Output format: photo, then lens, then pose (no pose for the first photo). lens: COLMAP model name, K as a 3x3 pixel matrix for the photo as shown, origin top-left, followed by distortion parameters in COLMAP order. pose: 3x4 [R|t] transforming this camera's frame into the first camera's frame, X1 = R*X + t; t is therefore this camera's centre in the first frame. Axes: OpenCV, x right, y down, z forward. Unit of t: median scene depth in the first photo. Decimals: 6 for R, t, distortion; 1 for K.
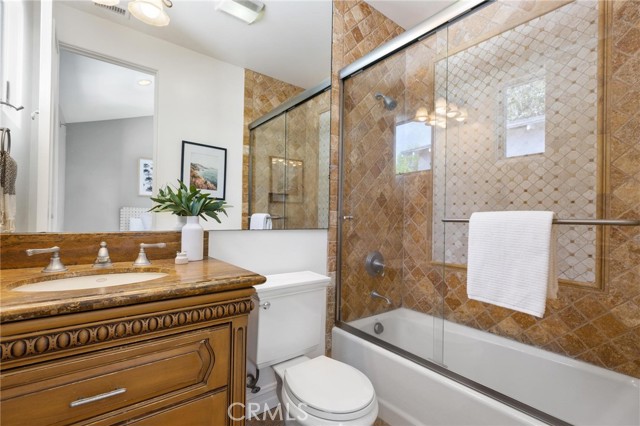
lens RADIAL K [[275.3, 0, 320.0], [0, 275.3, 213.0], [0, 0, 1]] dist [-0.001160, -0.000218]
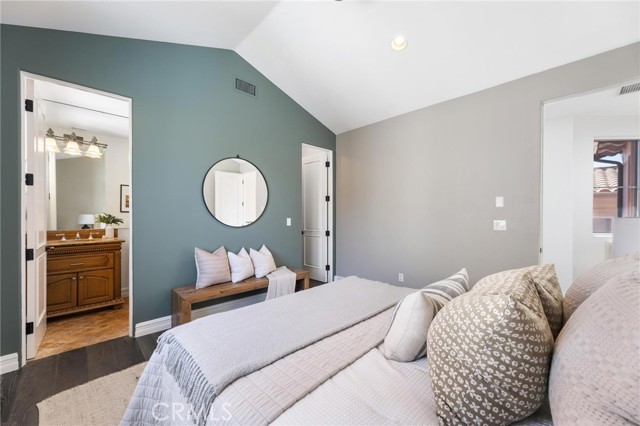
lens RADIAL K [[257.0, 0, 320.0], [0, 257.0, 213.0], [0, 0, 1]] dist [0.002361, 0.000424]
pose [[0.996166, -0.020131, 0.085138, 1.851334], [0.019197, 0.999746, 0.011779, -0.110699], [-0.085354, -0.010099, 0.996300, -2.329706]]
